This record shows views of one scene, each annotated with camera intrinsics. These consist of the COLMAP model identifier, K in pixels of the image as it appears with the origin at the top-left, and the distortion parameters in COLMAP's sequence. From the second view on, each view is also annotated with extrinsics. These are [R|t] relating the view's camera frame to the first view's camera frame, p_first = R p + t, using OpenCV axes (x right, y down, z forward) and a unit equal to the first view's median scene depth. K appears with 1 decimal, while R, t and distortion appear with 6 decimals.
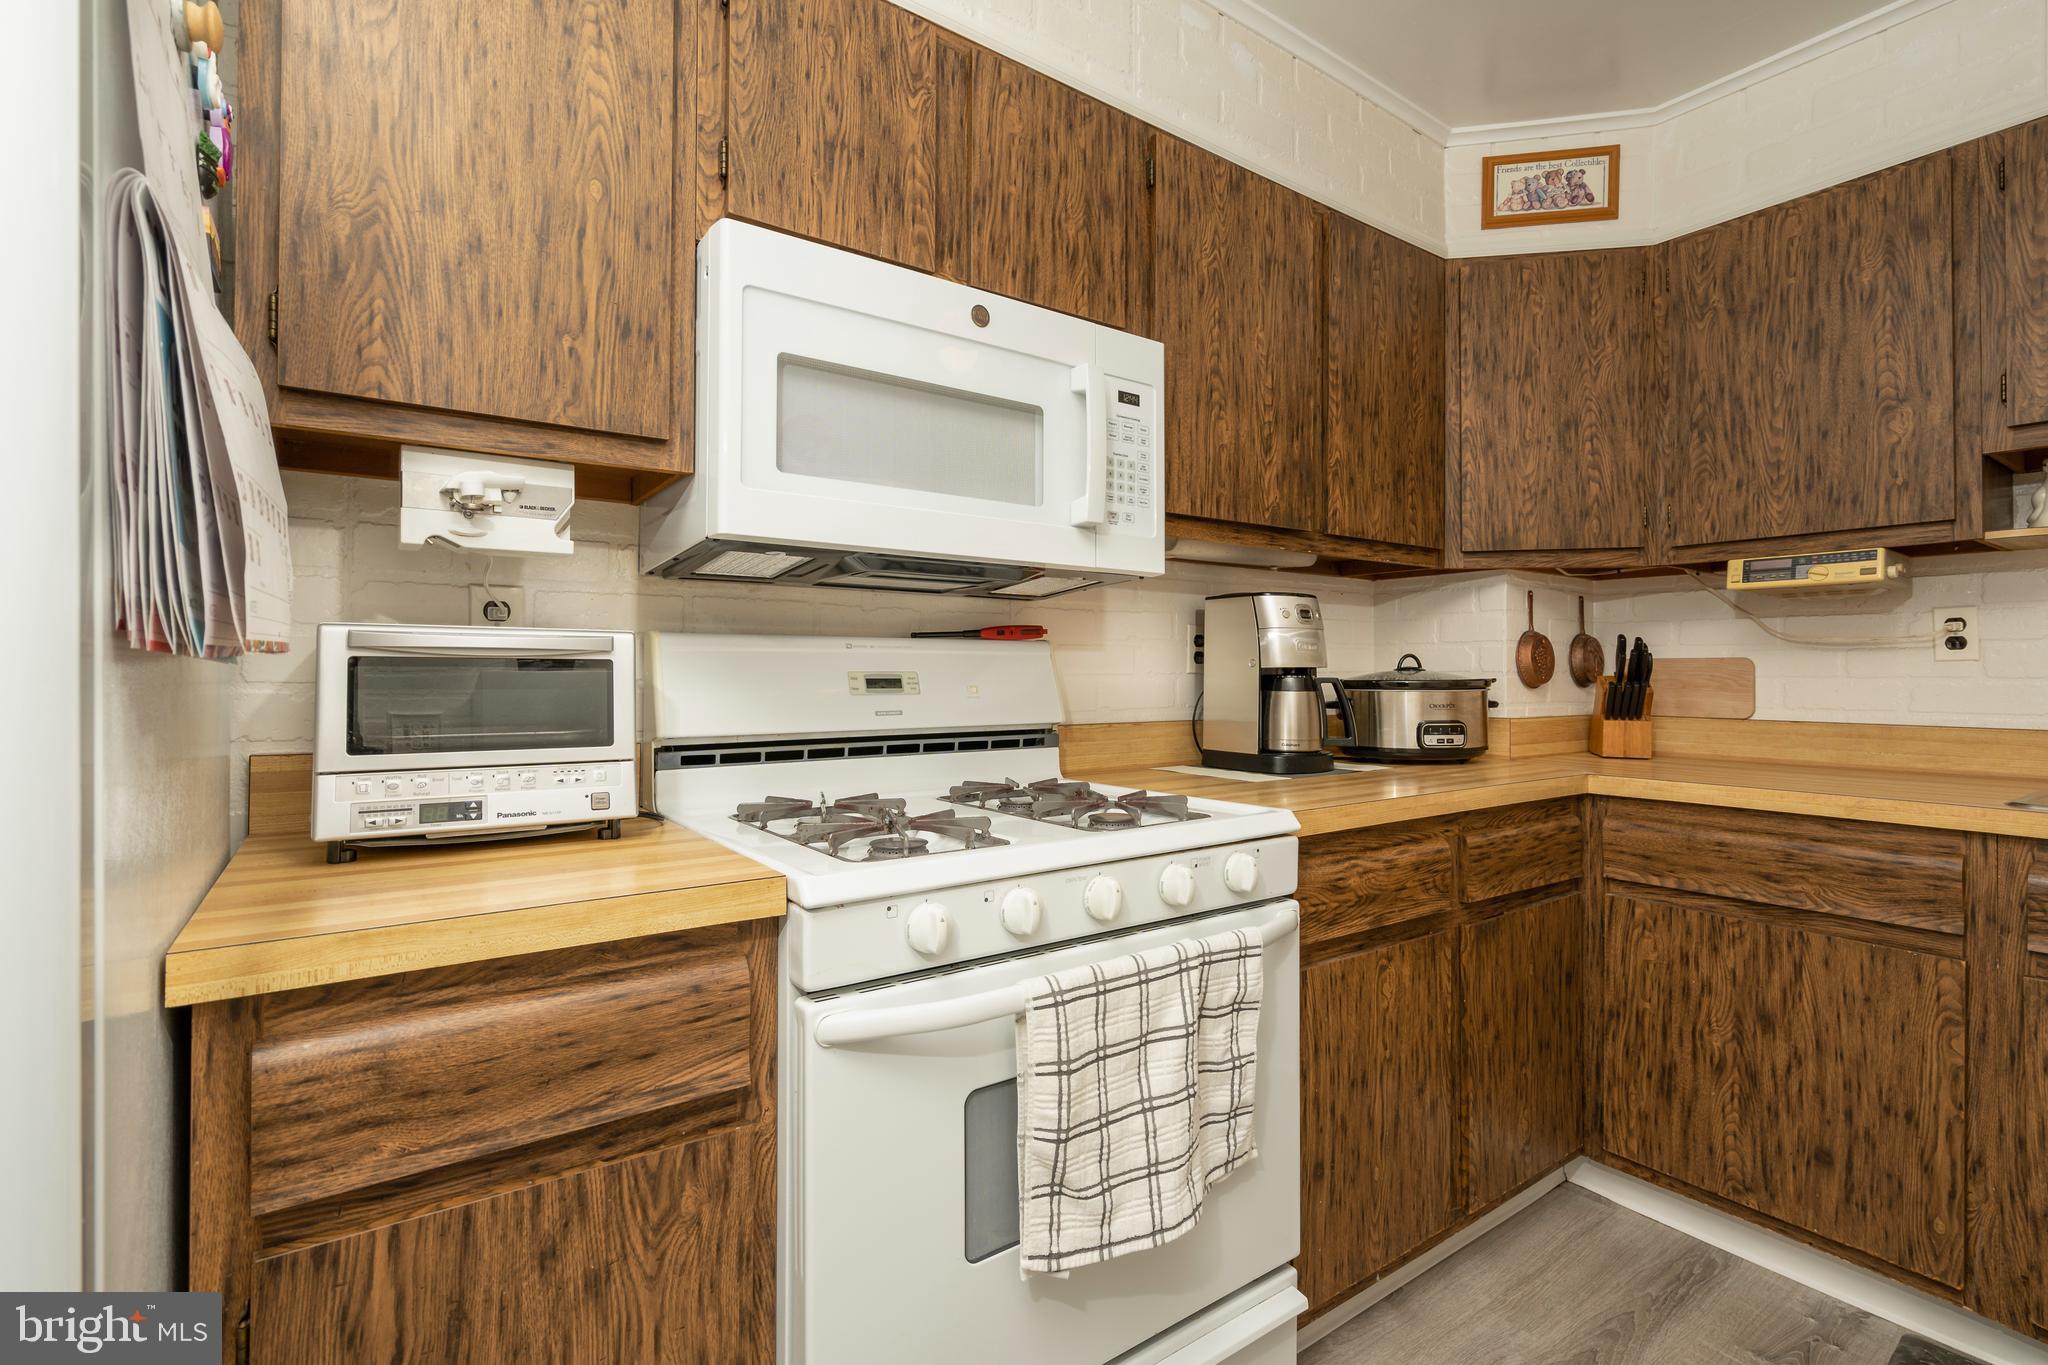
lens RADIAL K [[926.4, 0, 1030.1], [0, 926.4, 667.5], [0, 0, 1]] dist [-0.010935, 0.001081]
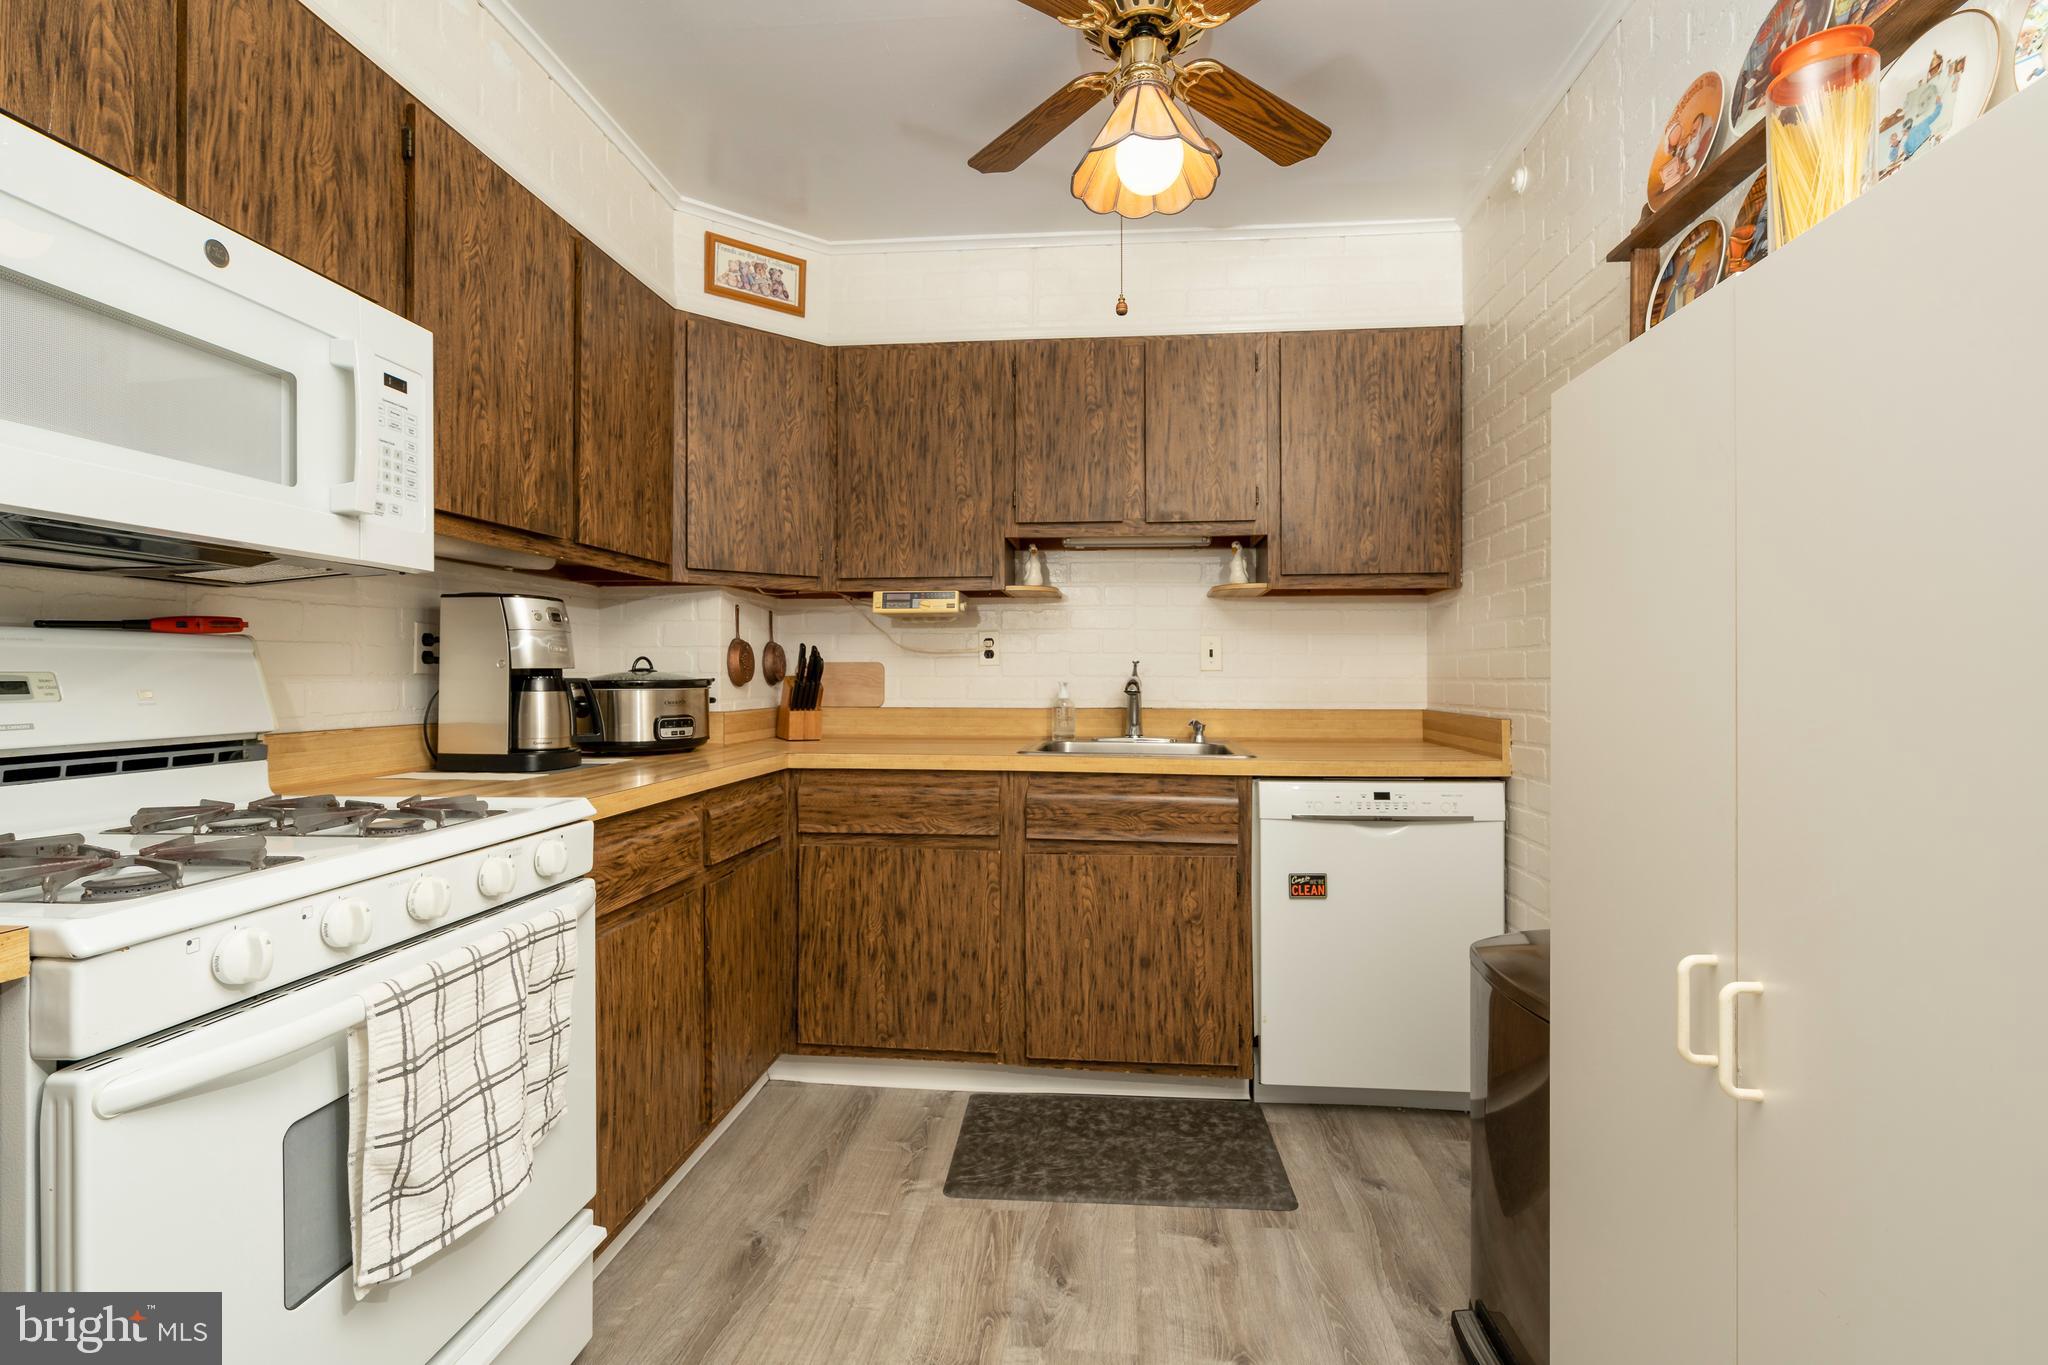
lens RADIAL K [[971.5, 0, 1027.8], [0, 971.5, 680.1], [0, 0, 1]] dist [-0.065124, 0.031305]
pose [[0.644088, -0.005491, 0.764932, -0.218139], [-0.004373, 0.999931, 0.010860, -0.000917], [-0.764939, -0.010339, 0.644020, -0.119054]]
